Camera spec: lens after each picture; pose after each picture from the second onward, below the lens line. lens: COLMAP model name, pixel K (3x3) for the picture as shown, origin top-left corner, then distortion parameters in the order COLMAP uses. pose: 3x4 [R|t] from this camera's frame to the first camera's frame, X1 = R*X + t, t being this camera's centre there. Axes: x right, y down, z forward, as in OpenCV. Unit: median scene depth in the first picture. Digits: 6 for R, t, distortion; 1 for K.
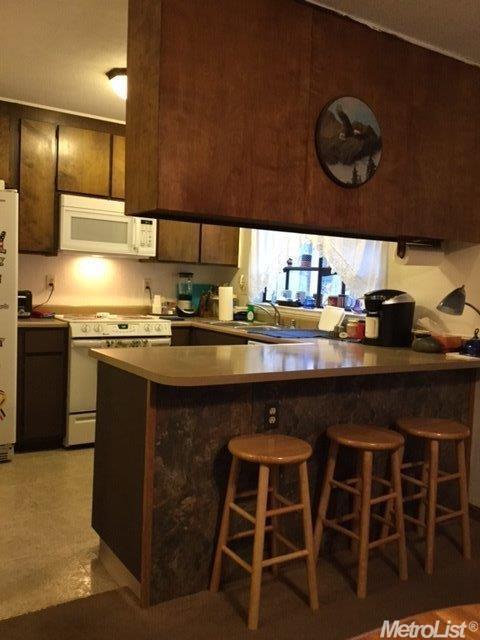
lens RADIAL K [[569.7, 0, 238.9], [0, 569.7, 313.8], [0, 0, 1]] dist [0.067598, -0.038307]
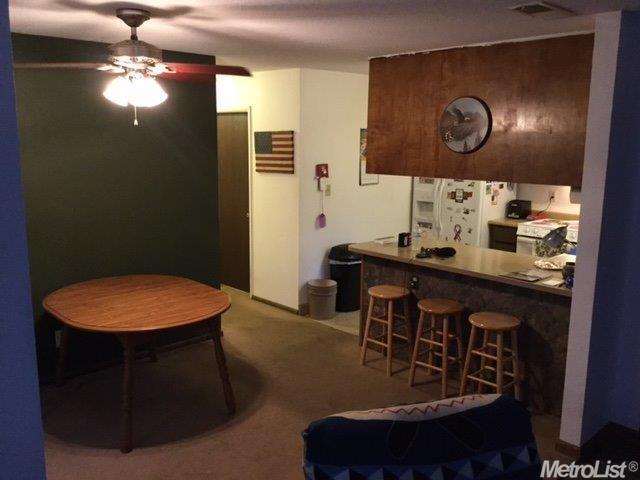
lens RADIAL K [[569.7, 0, 319.5], [0, 569.7, 238.8], [0, 0, 1]] dist [0.067598, -0.038307]
pose [[0.192980, 0.129512, -0.972618, 1.686106], [-0.057457, 0.991041, 0.120565, -0.156456], [0.979519, 0.032618, 0.198692, 0.306251]]
